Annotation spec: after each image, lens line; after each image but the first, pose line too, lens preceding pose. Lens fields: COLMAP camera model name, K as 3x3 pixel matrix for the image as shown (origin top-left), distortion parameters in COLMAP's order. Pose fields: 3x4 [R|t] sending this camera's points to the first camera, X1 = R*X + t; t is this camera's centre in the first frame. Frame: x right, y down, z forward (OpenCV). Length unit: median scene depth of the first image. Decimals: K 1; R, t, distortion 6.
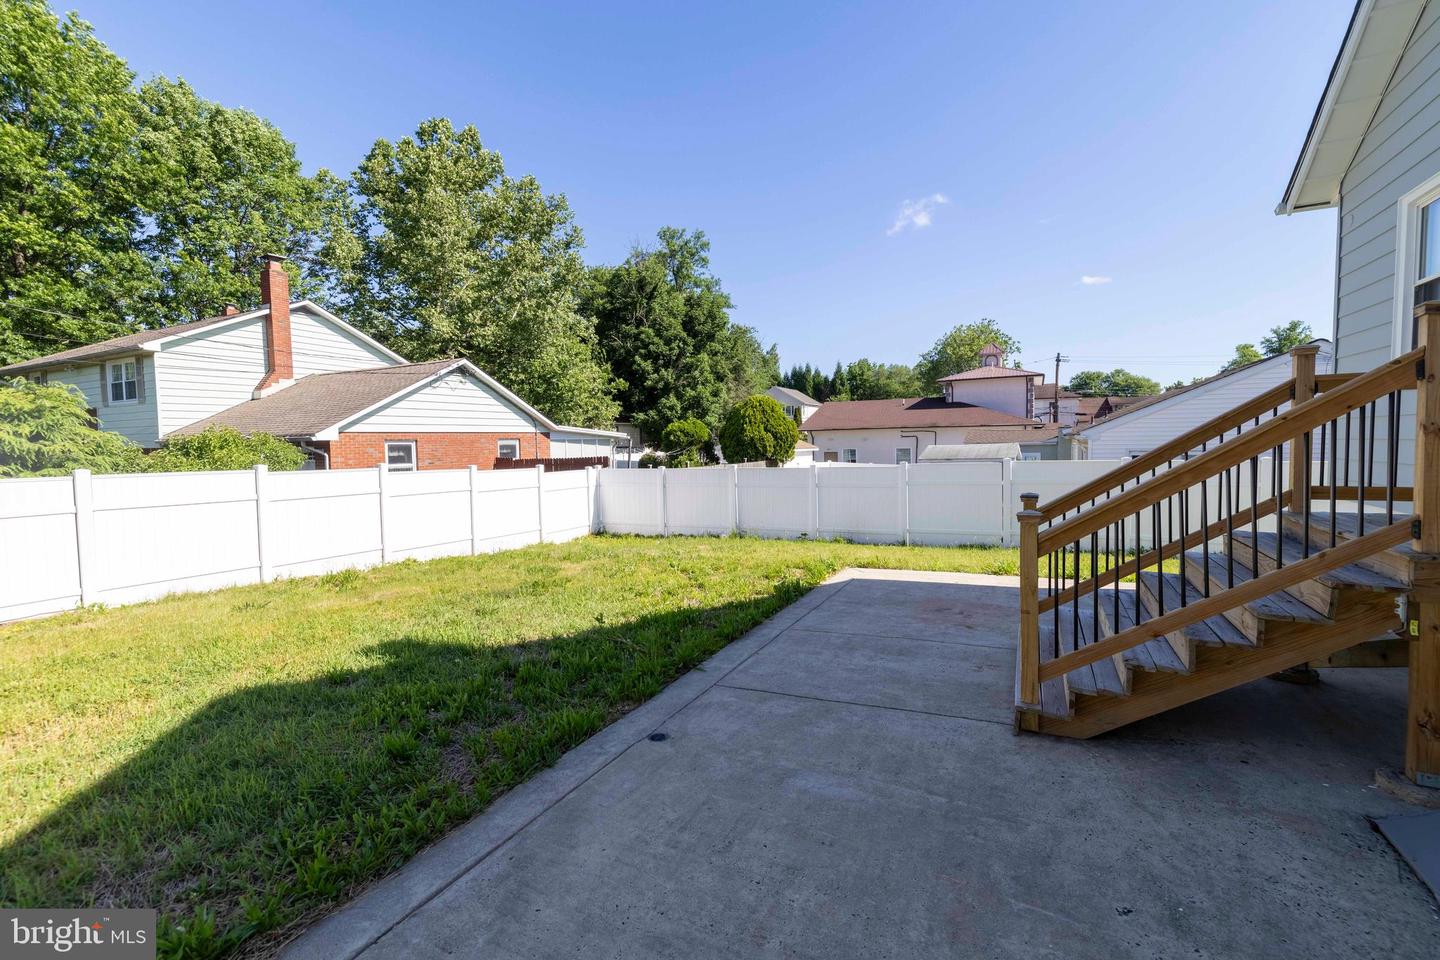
lens RADIAL K [[621.4, 0, 714.5], [0, 621.4, 475.1], [0, 0, 1]] dist [0.000373, 0.000138]
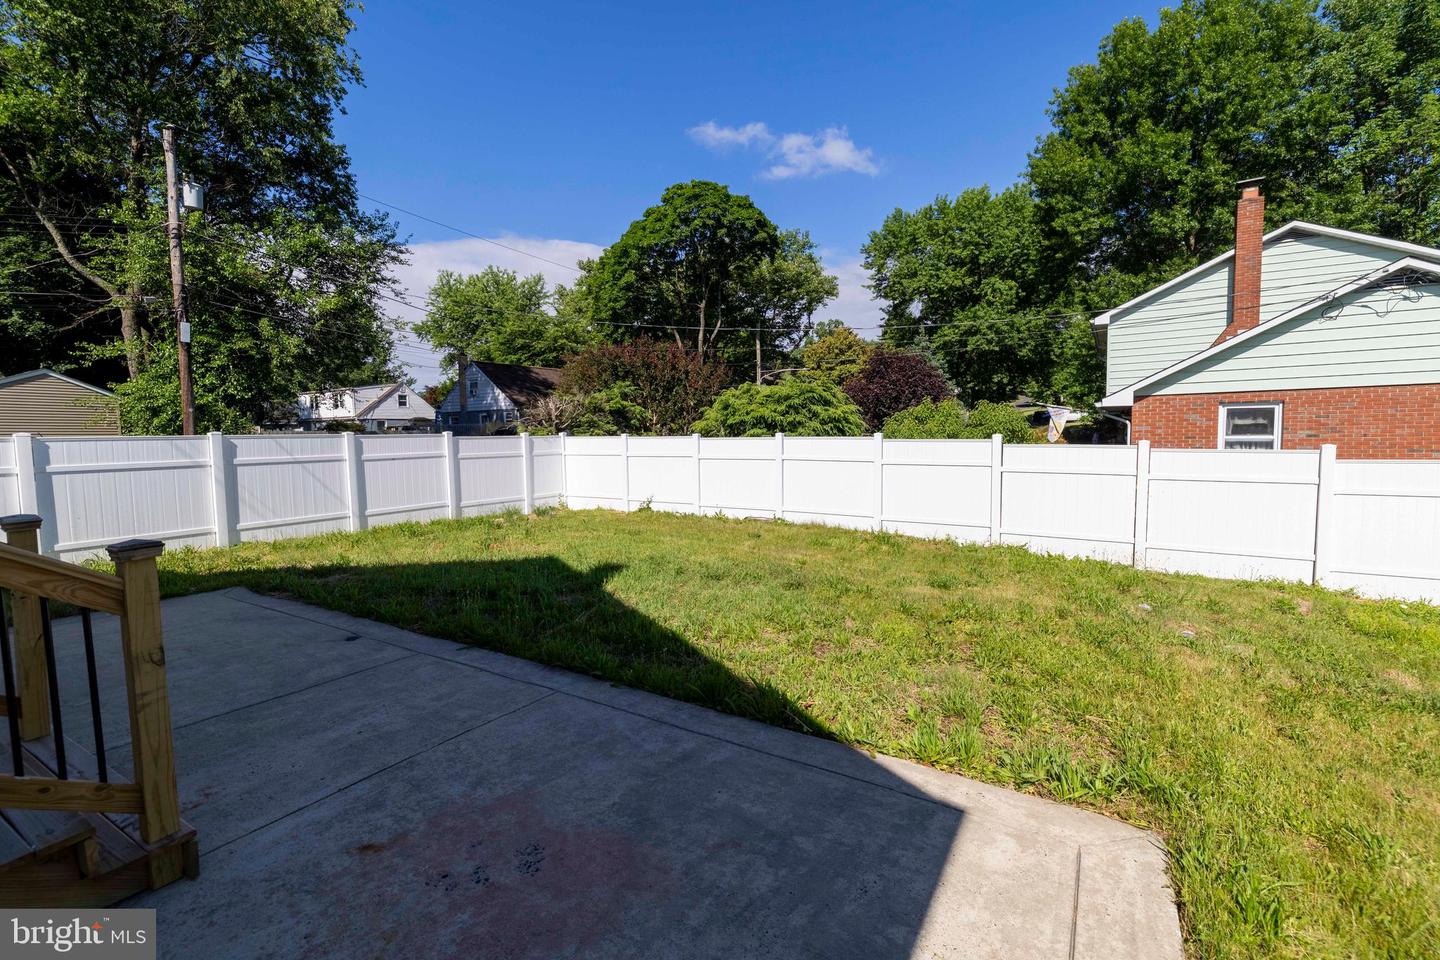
lens RADIAL K [[633.4, 0, 720.0], [0, 633.4, 480.0], [0, 0, 1]] dist [0.003444, 0.000740]
pose [[-0.078952, 0.099690, -0.991881, 0.281835], [-0.030028, 0.994298, 0.102323, -0.023358], [0.996426, 0.037863, -0.075508, 0.442651]]
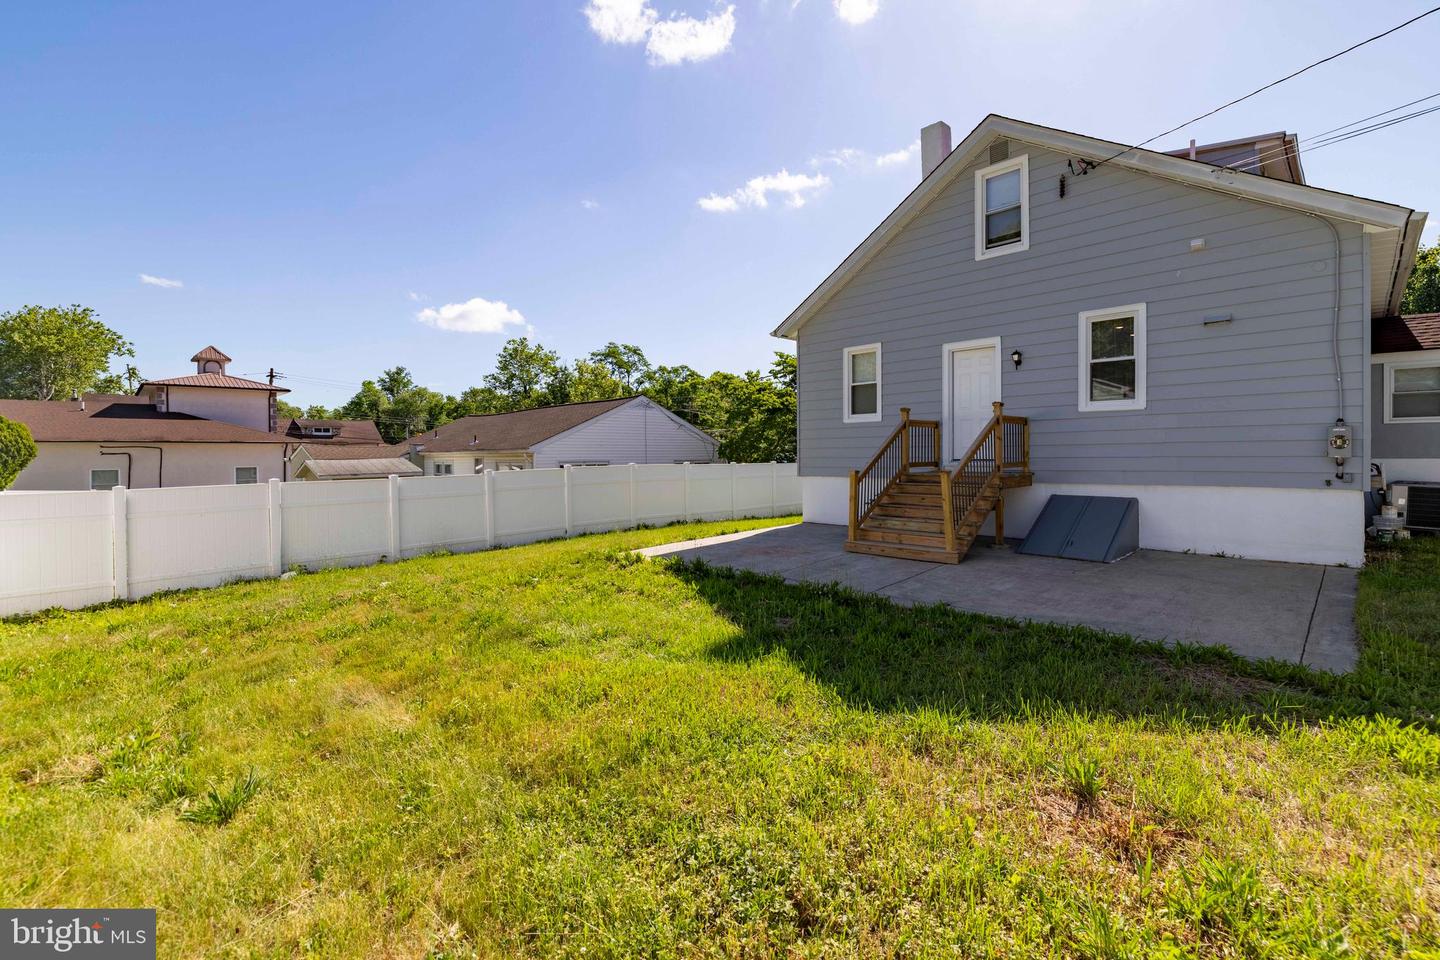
lens RADIAL K [[621.4, 0, 714.5], [0, 621.4, 475.1], [0, 0, 1]] dist [0.000373, 0.000138]
pose [[0.322753, -0.019028, 0.946292, -0.433379], [0.055920, 0.998435, 0.001004, 0.006773], [-0.944830, 0.052593, 0.323312, 0.240112]]
